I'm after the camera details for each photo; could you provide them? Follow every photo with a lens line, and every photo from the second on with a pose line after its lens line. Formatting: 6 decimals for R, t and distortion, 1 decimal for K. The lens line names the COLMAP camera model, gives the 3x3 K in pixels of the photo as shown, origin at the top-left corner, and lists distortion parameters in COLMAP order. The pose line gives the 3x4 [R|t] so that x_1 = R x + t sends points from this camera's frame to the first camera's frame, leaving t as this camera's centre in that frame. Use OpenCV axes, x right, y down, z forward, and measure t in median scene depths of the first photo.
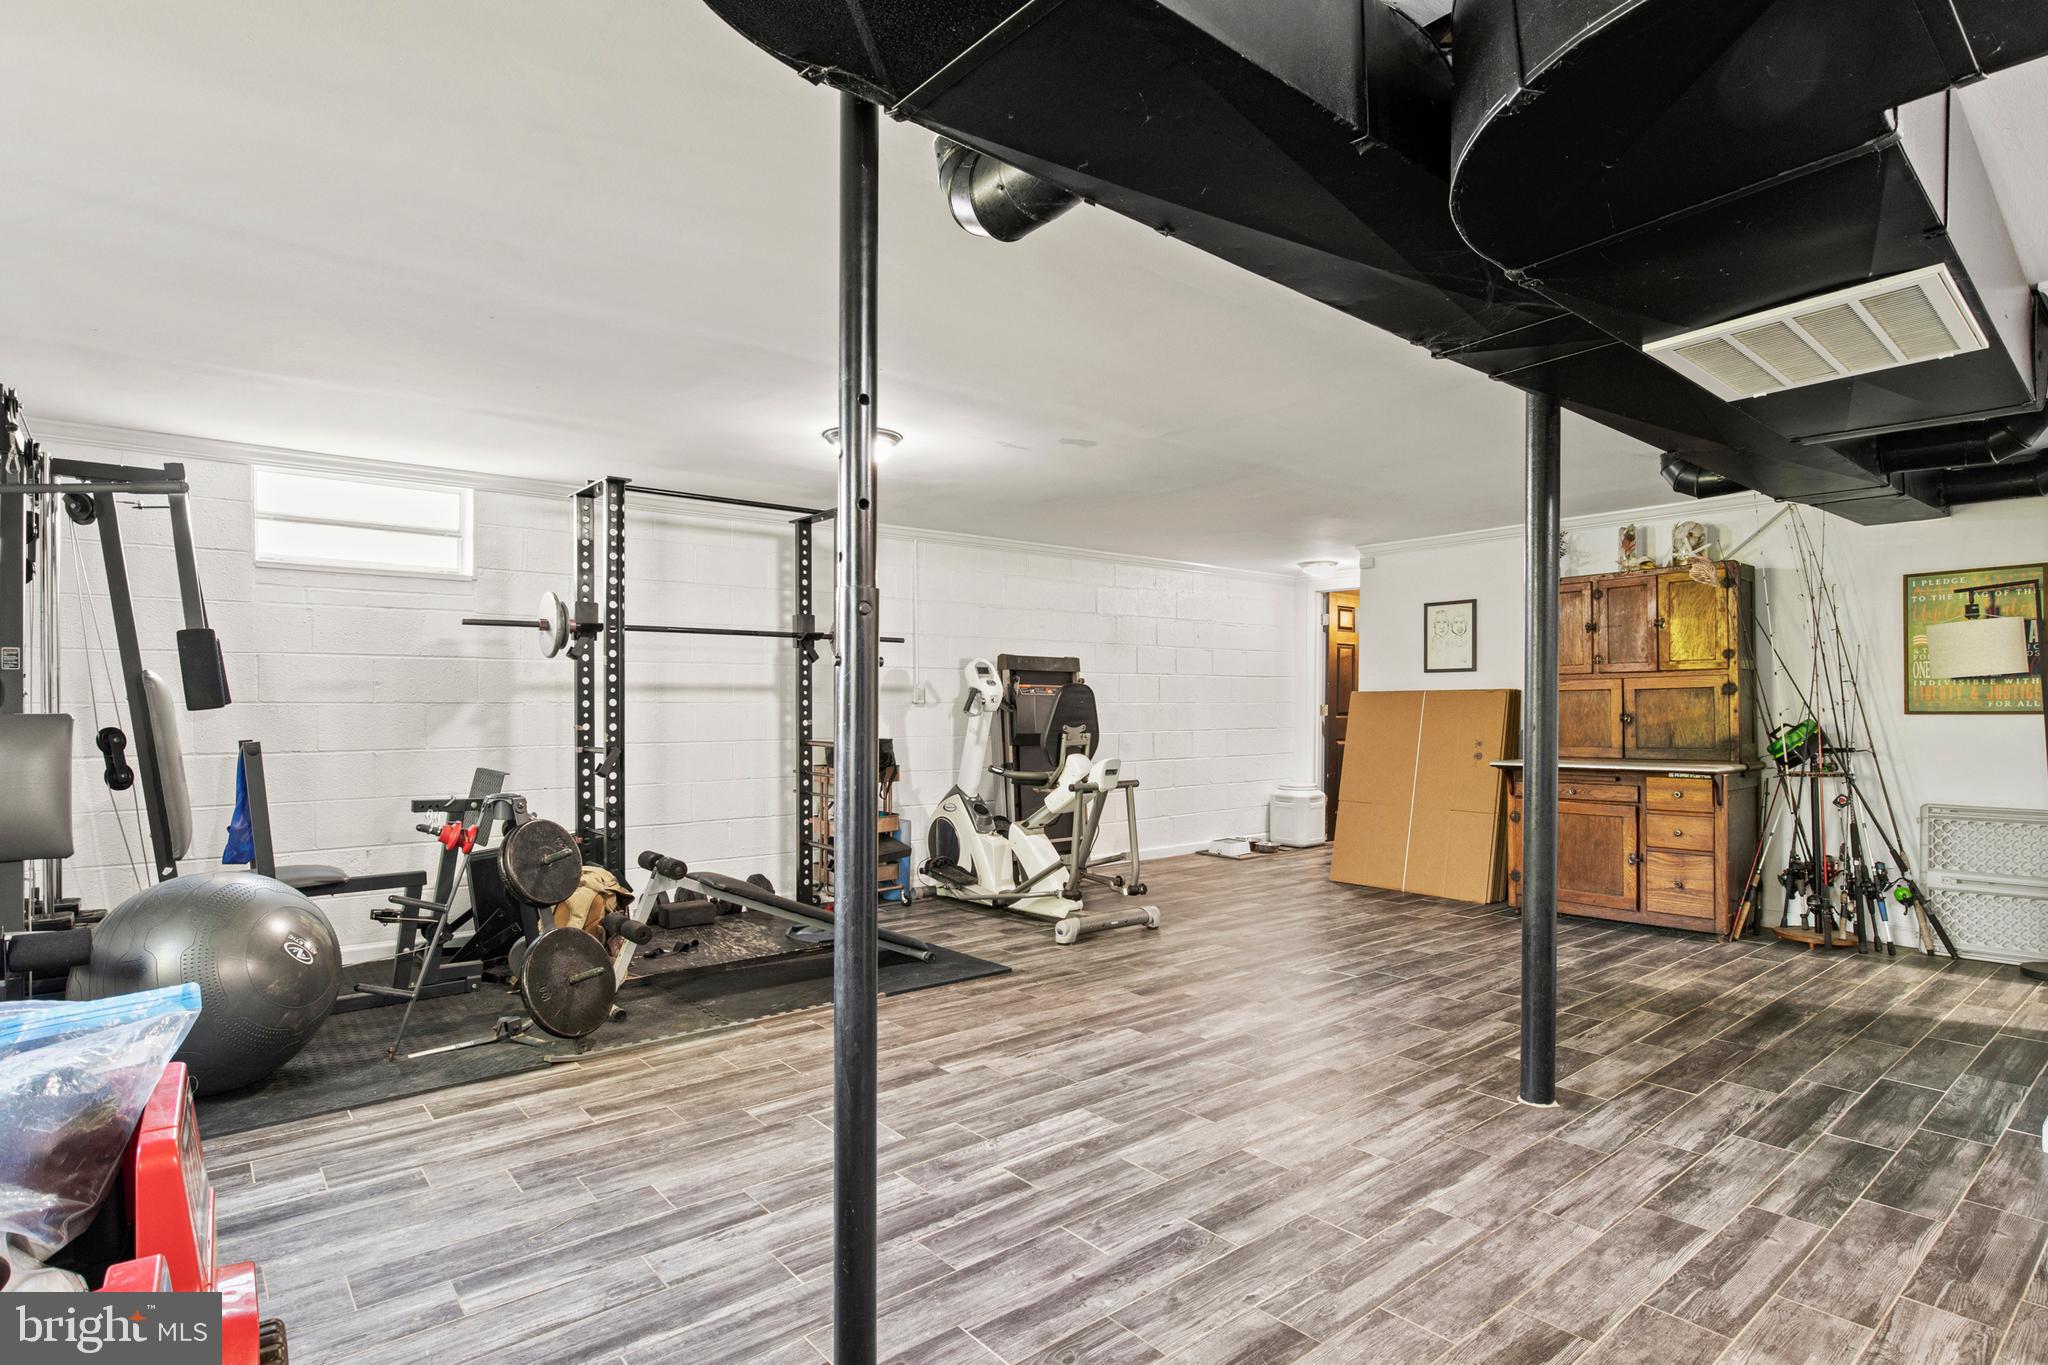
lens RADIAL K [[1029.6, 0, 1036.1], [0, 1029.6, 695.1], [0, 0, 1]] dist [-0.012270, 0.000135]
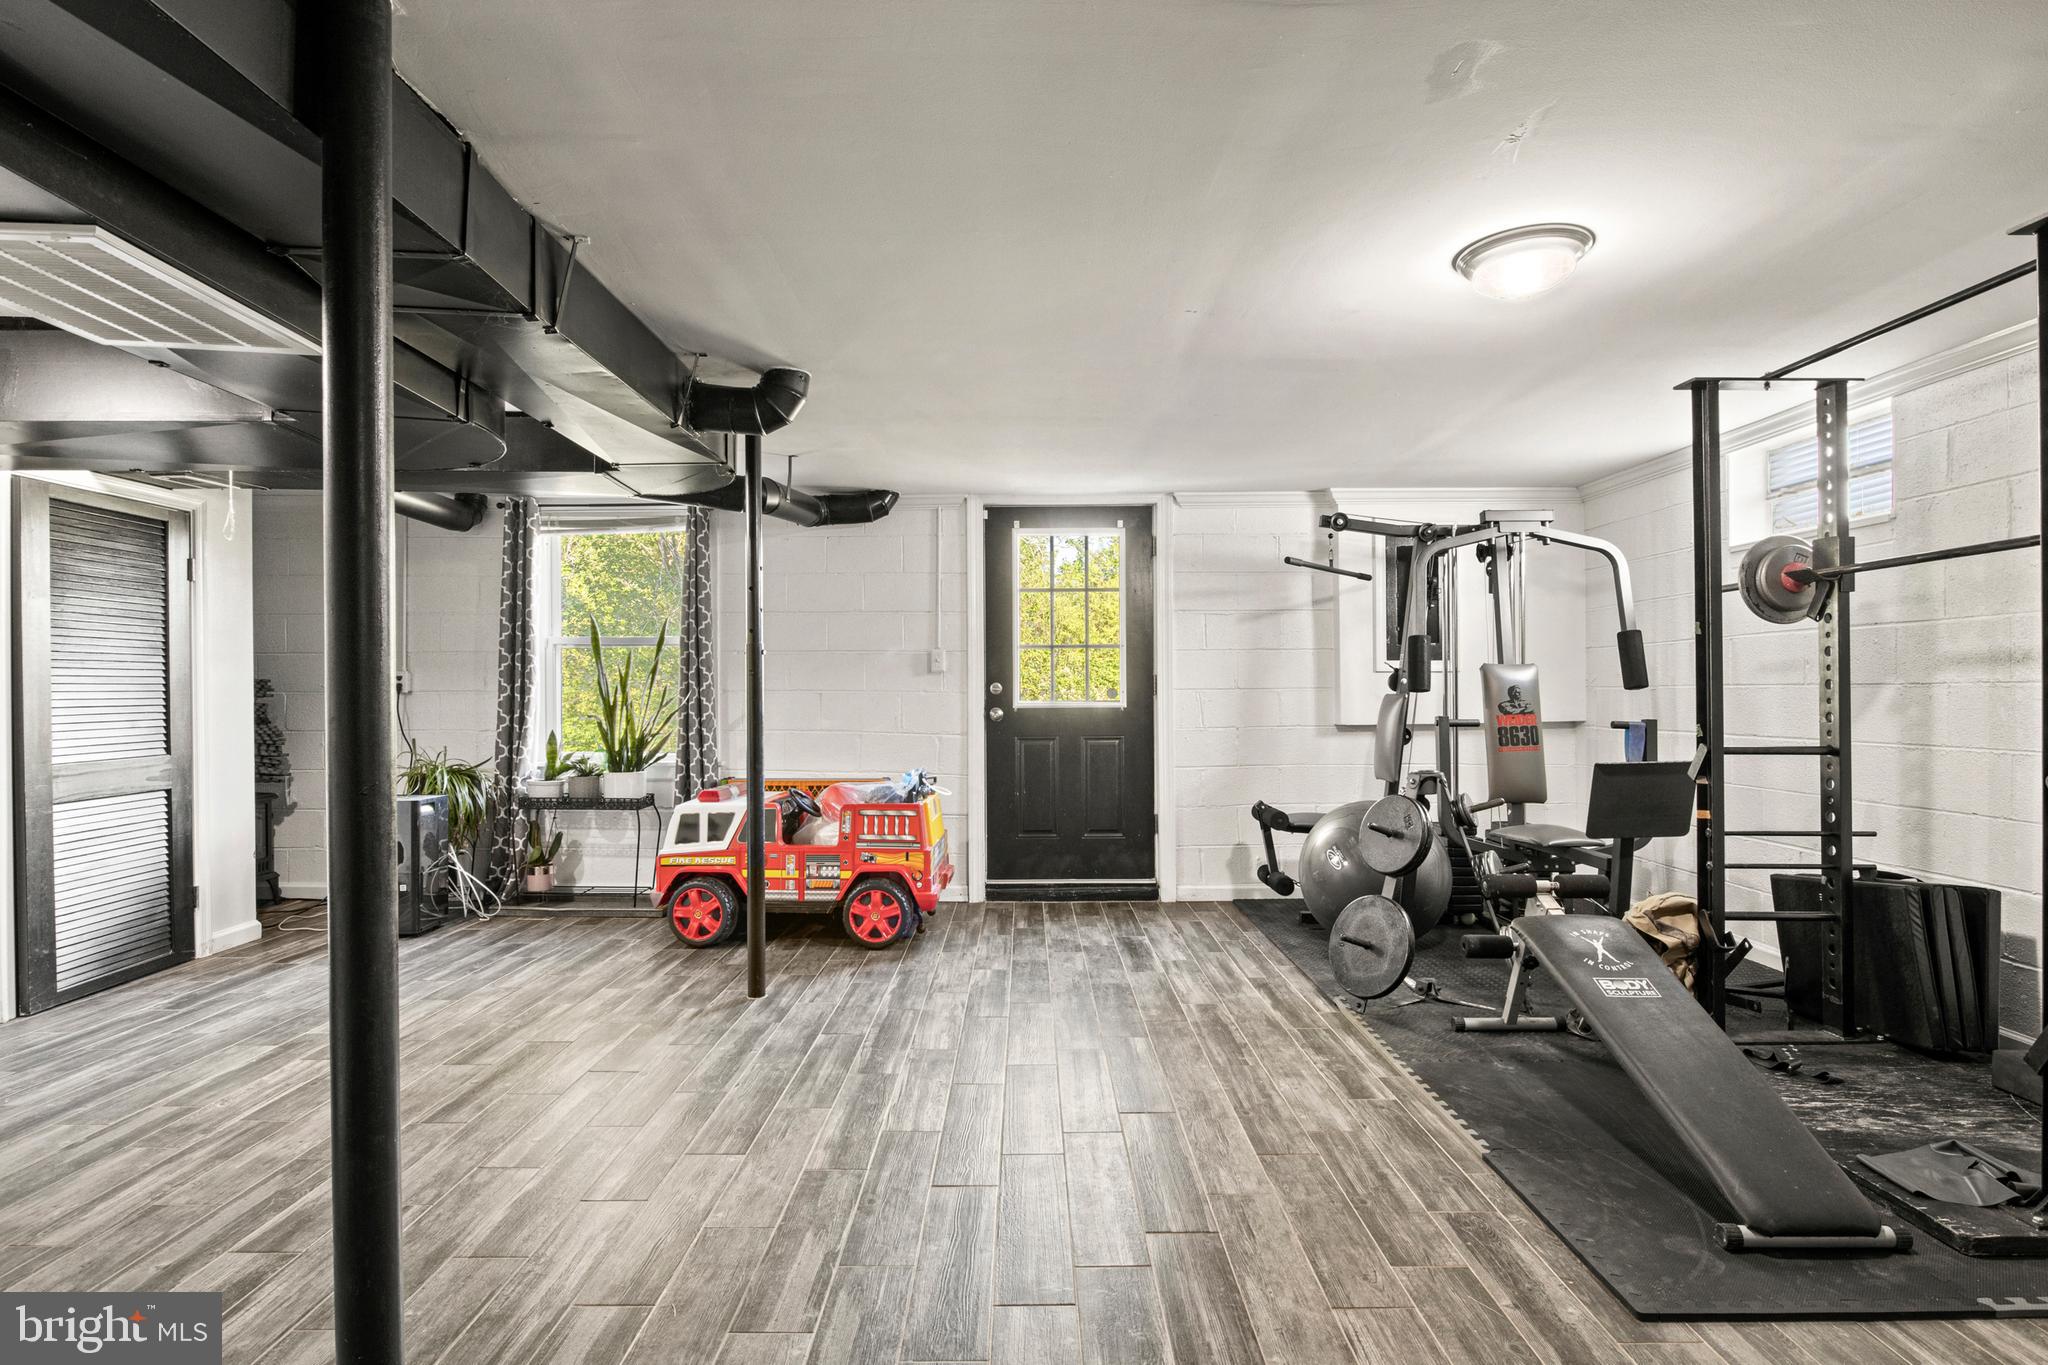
lens RADIAL K [[1029.6, 0, 1041.5], [0, 1029.6, 690.7], [0, 0, 1]] dist [-0.012270, 0.000135]
pose [[-0.630643, 0.002987, -0.776067, 0.662537], [0.011562, 0.999918, -0.005547, 0.015777], [0.775987, -0.012471, -0.630626, 1.573293]]
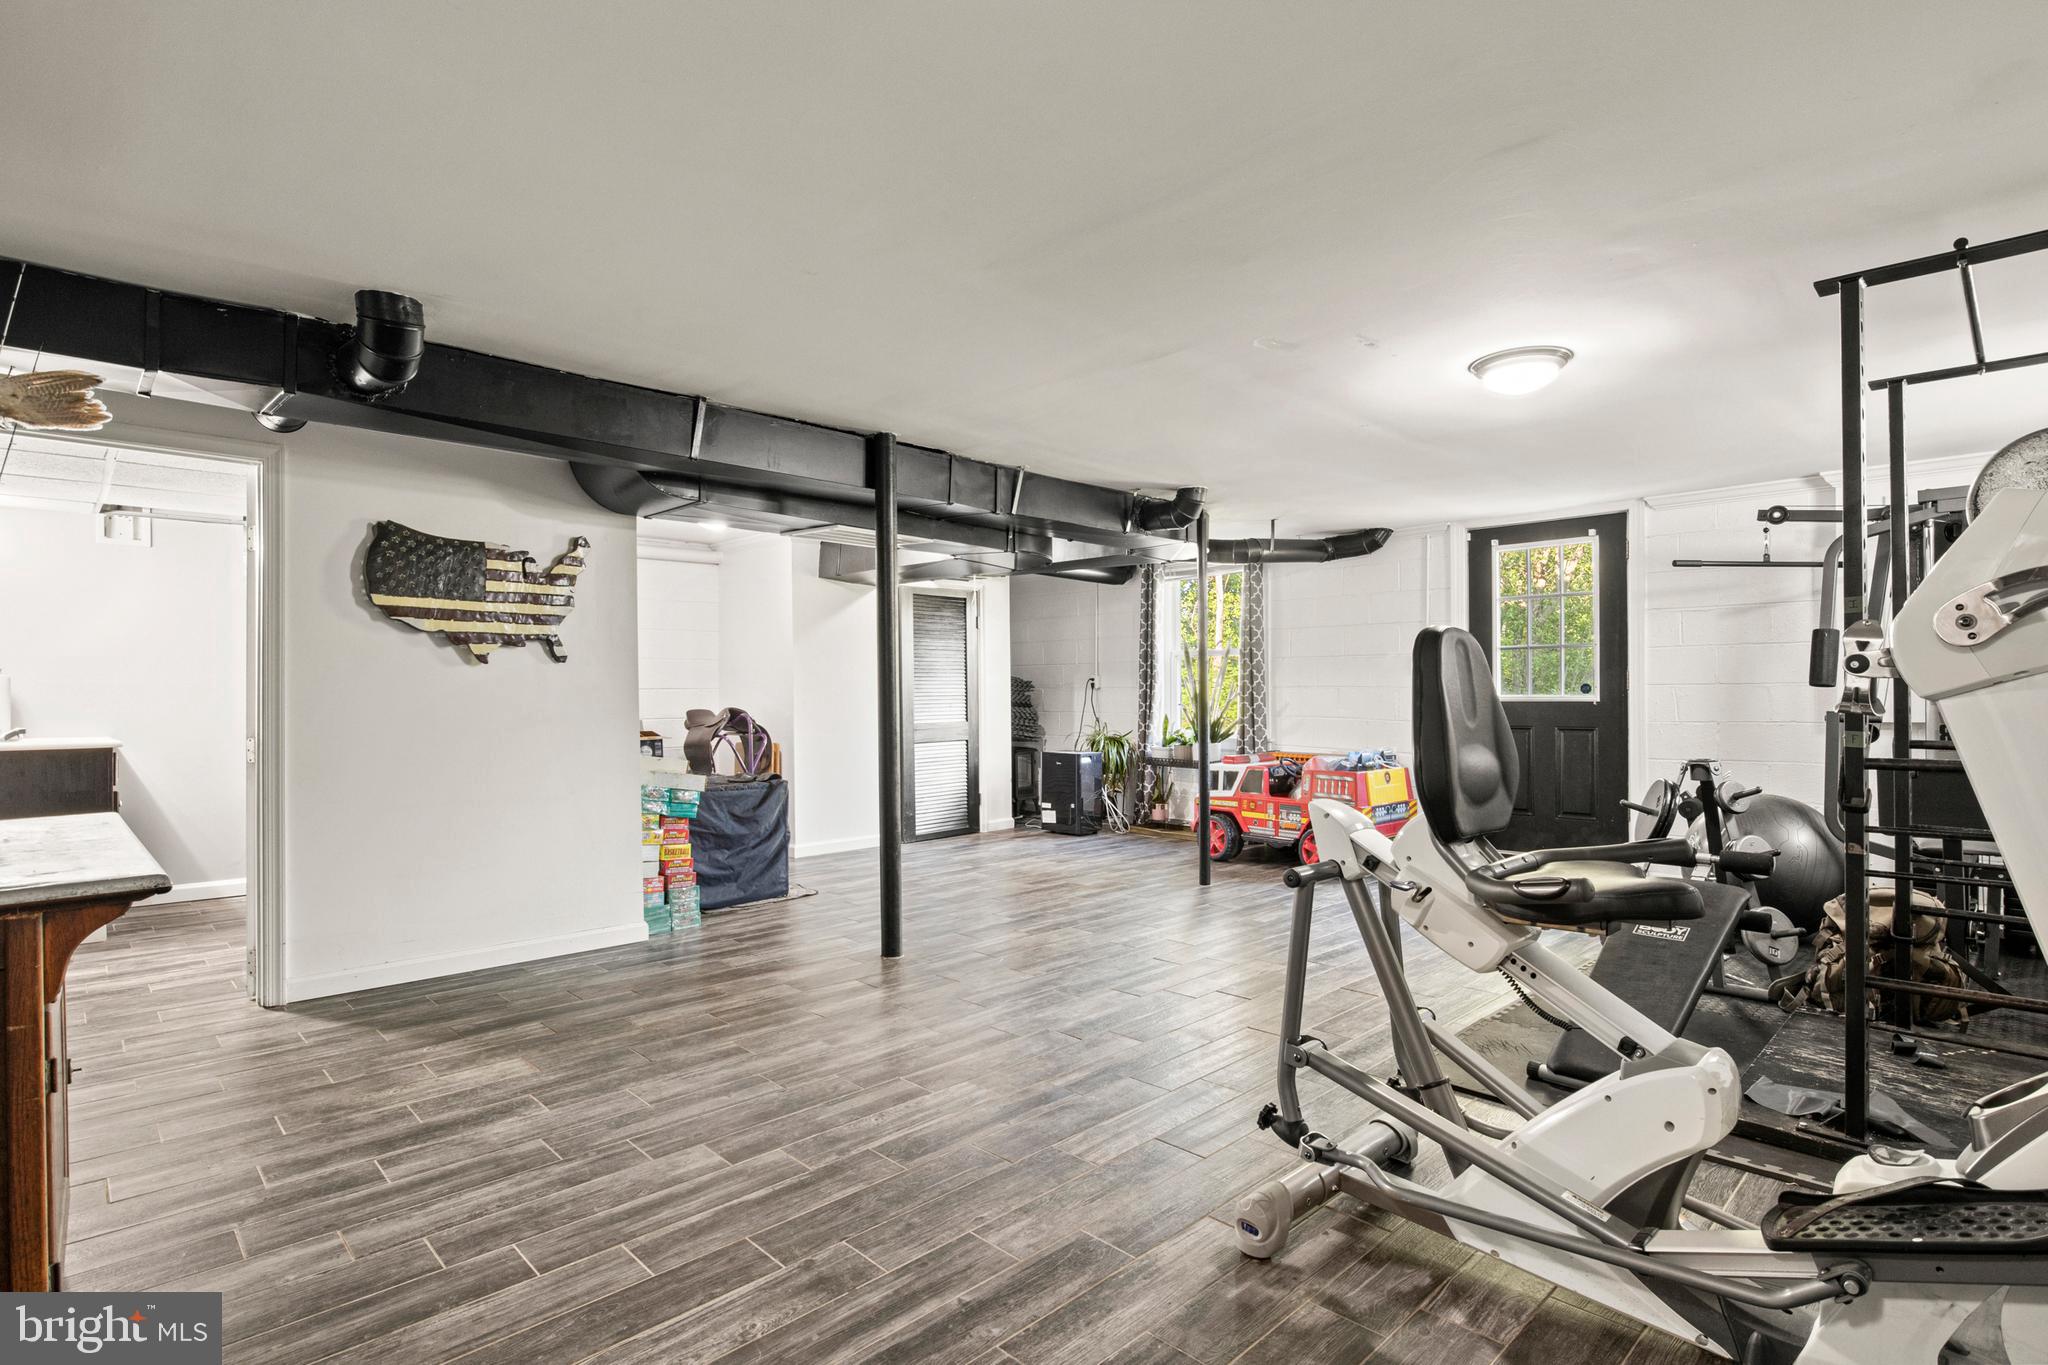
lens RADIAL K [[1029.6, 0, 1026.3], [0, 1029.6, 684.6], [0, 0, 1]] dist [-0.012270, 0.000135]
pose [[-0.996618, 0.004457, -0.082059, 0.402894], [0.005807, 0.999851, -0.016225, 0.029806], [0.081974, -0.016647, -0.996495, 2.415660]]
